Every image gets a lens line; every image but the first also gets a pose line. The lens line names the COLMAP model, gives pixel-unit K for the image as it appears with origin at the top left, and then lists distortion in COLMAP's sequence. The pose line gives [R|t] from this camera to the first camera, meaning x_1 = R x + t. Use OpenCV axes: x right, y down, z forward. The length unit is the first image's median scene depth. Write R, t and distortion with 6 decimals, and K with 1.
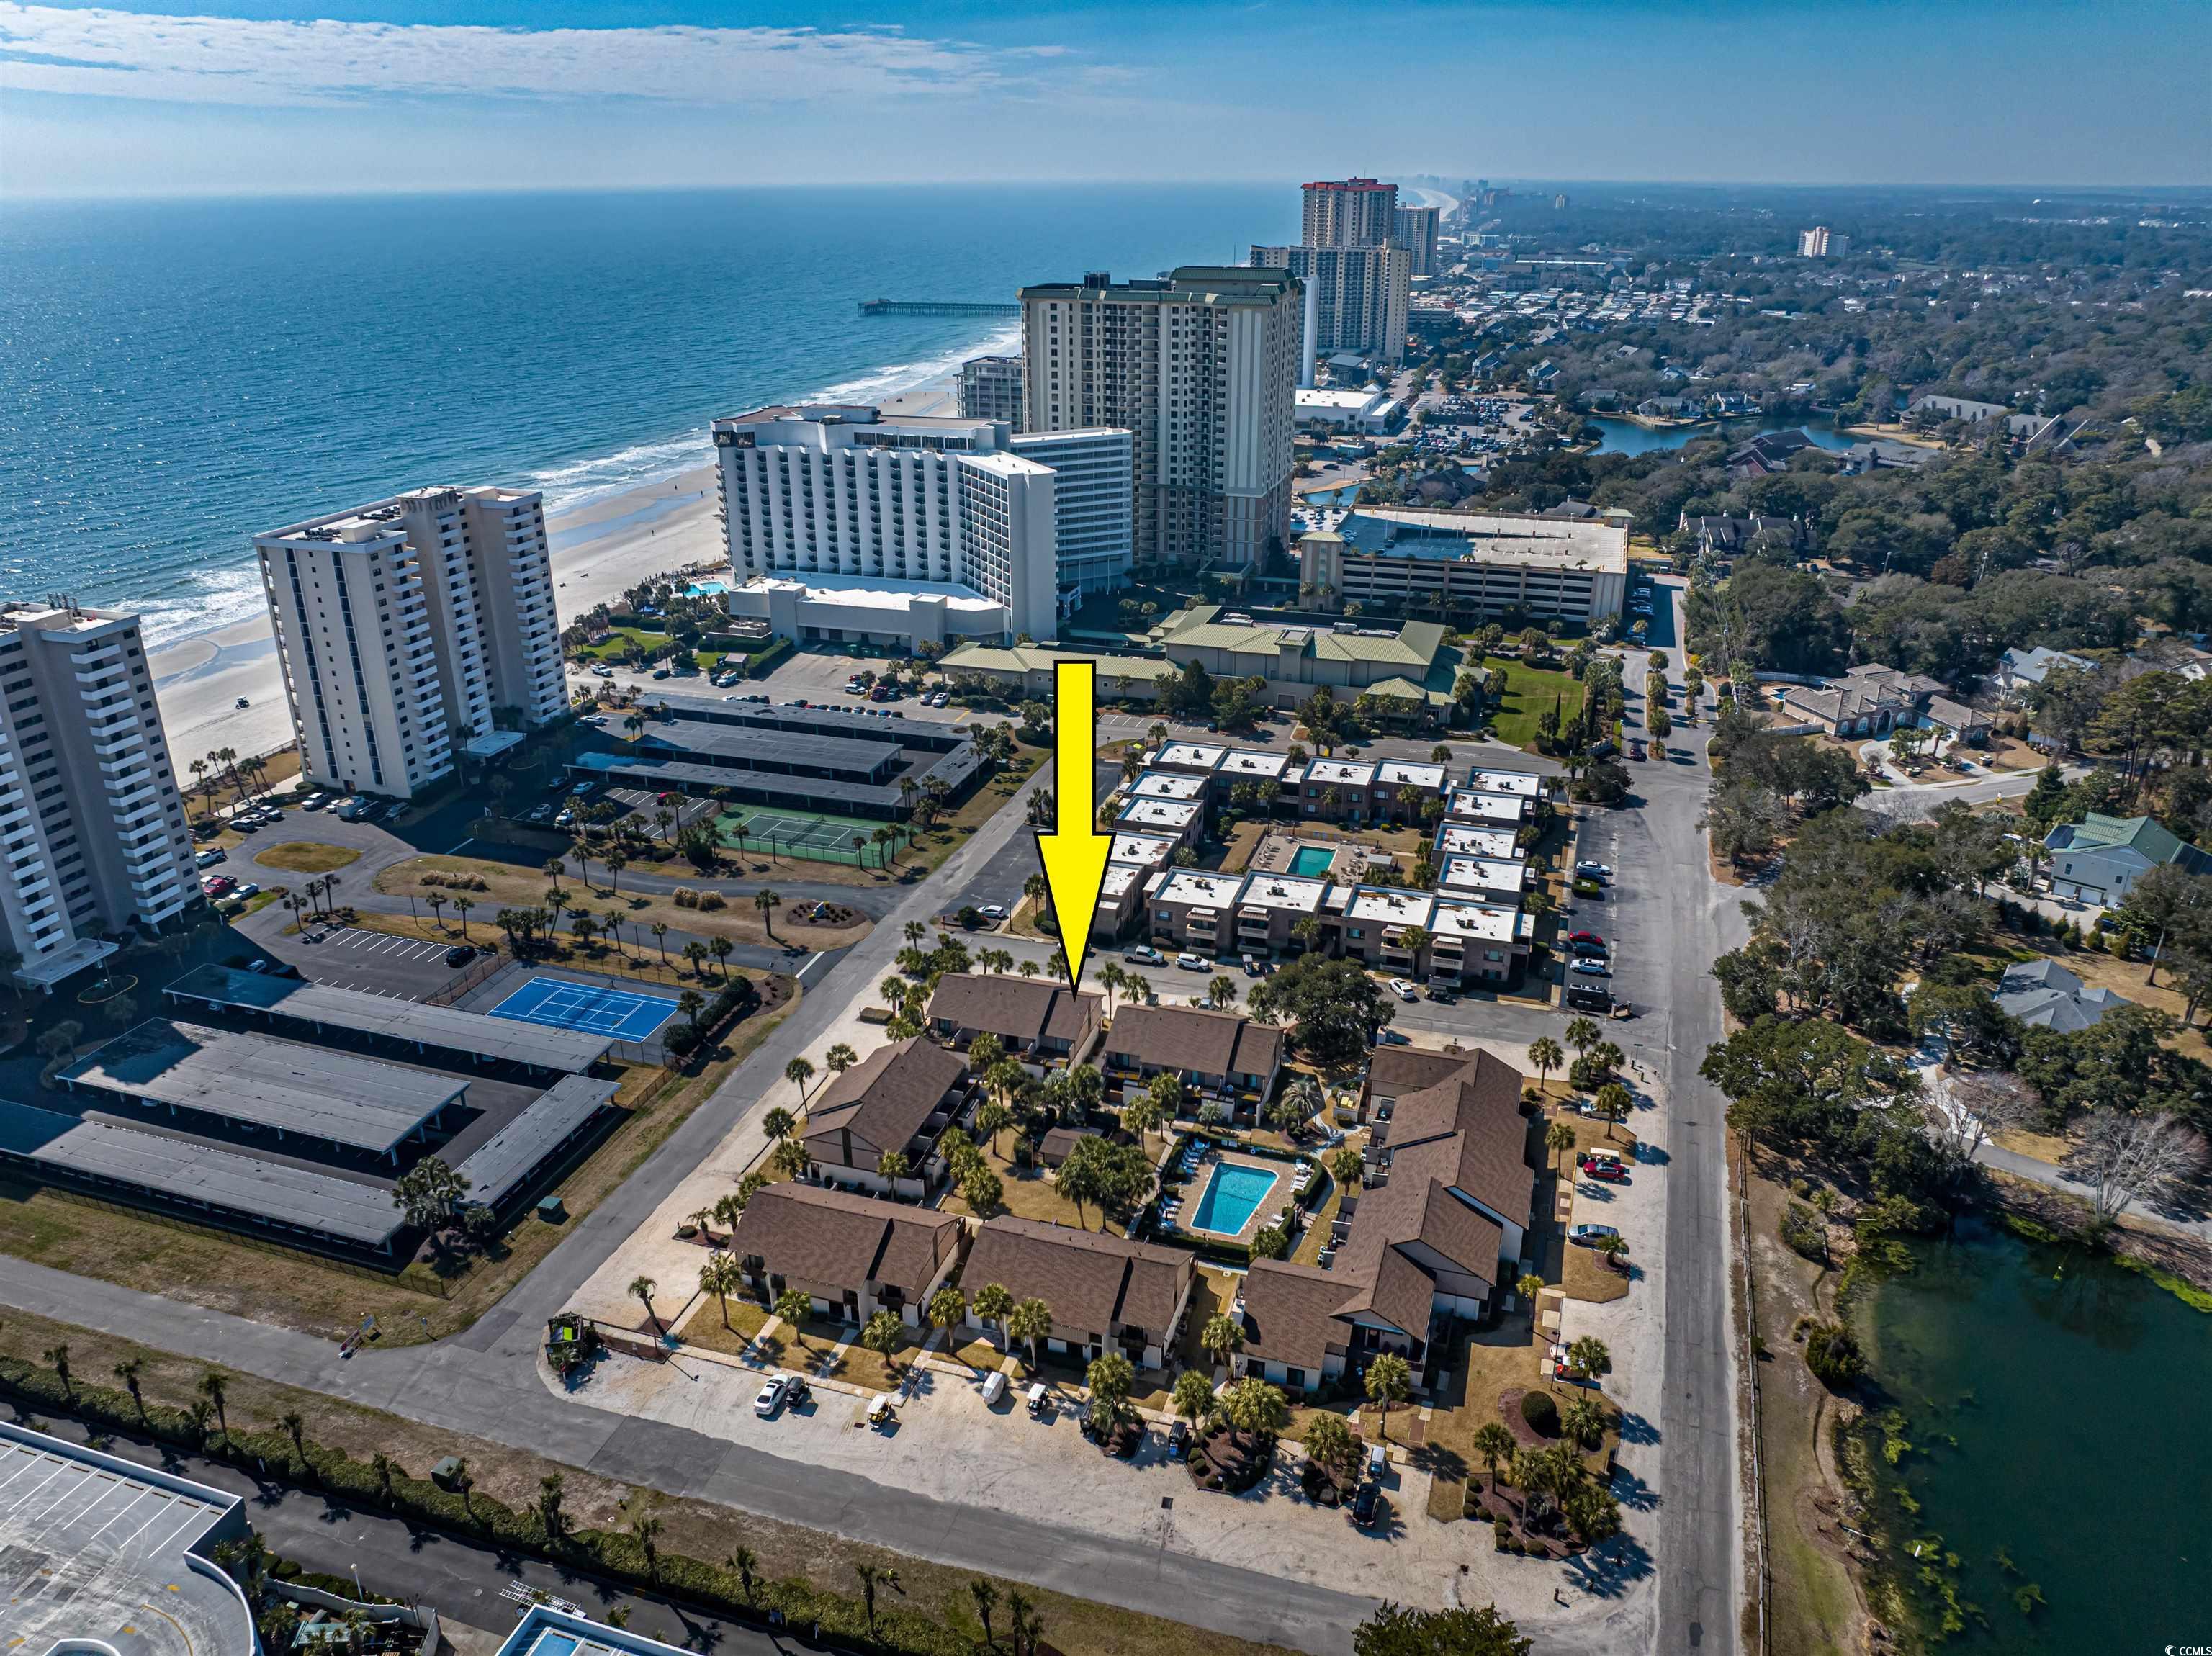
lens RADIAL K [[1574.0, 0, 1104.7], [0, 1574.0, 822.7], [0, 0, 1]] dist [-0.011890, -0.004654]
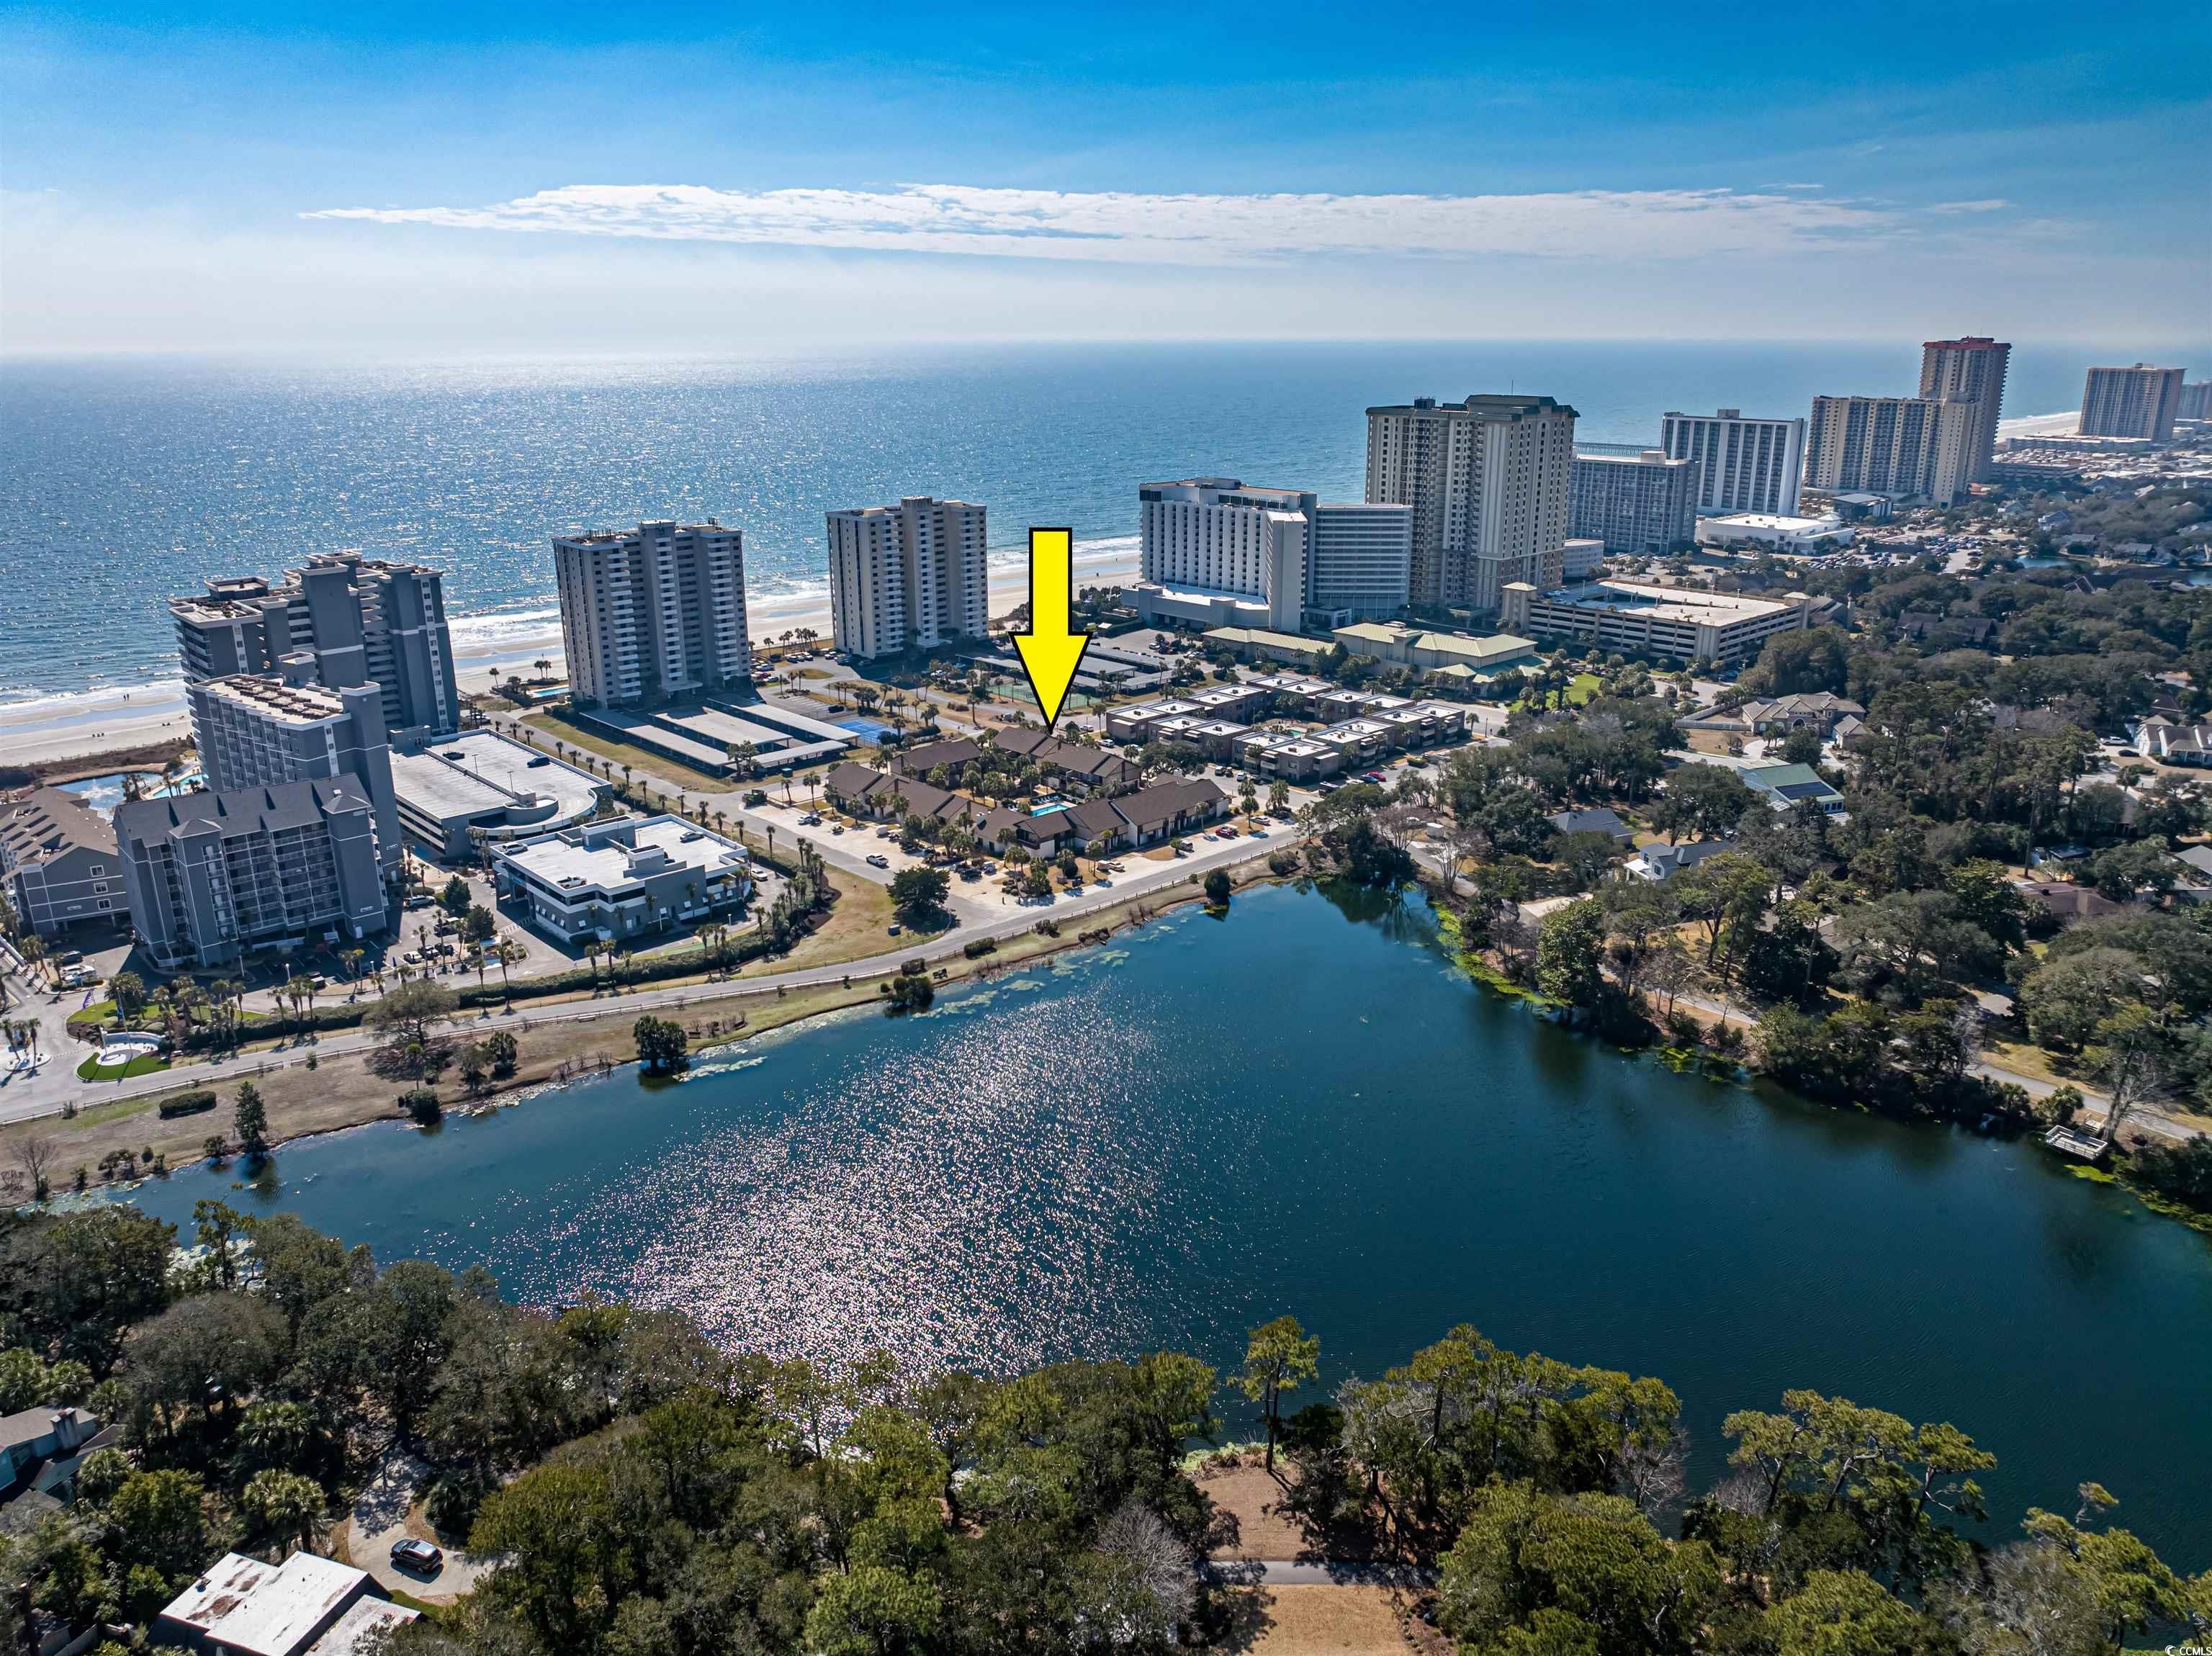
lens RADIAL K [[1574.0, 0, 1108.7], [0, 1574.0, 828.6], [0, 0, 1]] dist [-0.011890, -0.004654]
pose [[0.873061, 0.148326, -0.464503, 0.641062], [-0.187474, 0.981497, -0.038954, 0.187849], [0.450131, 0.121091, 0.884714, -0.449323]]
